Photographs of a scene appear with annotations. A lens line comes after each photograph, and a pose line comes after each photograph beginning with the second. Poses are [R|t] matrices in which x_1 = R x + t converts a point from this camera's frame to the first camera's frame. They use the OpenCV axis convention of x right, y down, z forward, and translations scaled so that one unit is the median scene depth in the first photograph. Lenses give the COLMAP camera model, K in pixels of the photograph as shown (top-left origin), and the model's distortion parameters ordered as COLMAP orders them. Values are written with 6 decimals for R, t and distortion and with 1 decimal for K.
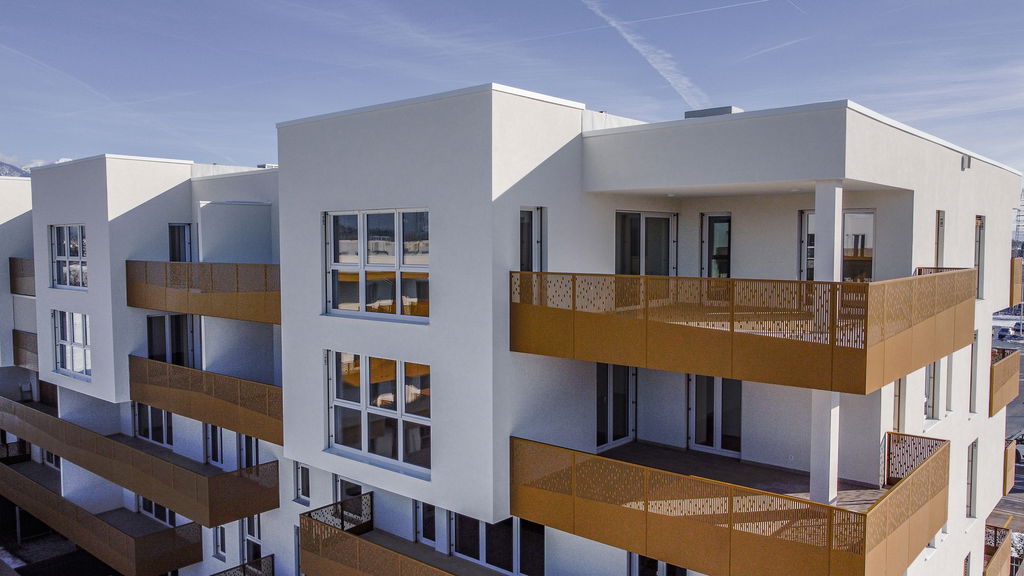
lens RADIAL K [[774.0, 0, 512.2], [0, 774.0, 289.2], [0, 0, 1]] dist [-0.005386, -0.007086]
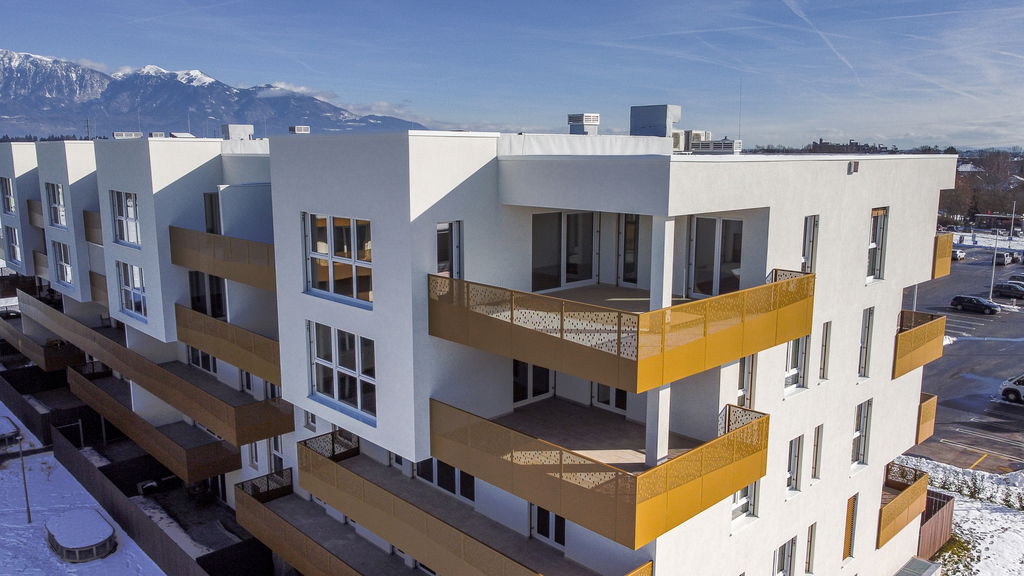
lens RADIAL K [[774.0, 0, 511.5], [0, 774.0, 288.0], [0, 0, 1]] dist [-0.005386, -0.007086]
pose [[0.995400, 0.020181, -0.093656, 0.203834], [-0.009256, 0.993247, 0.115649, -0.119539], [0.095357, -0.114250, 0.988865, -0.213161]]
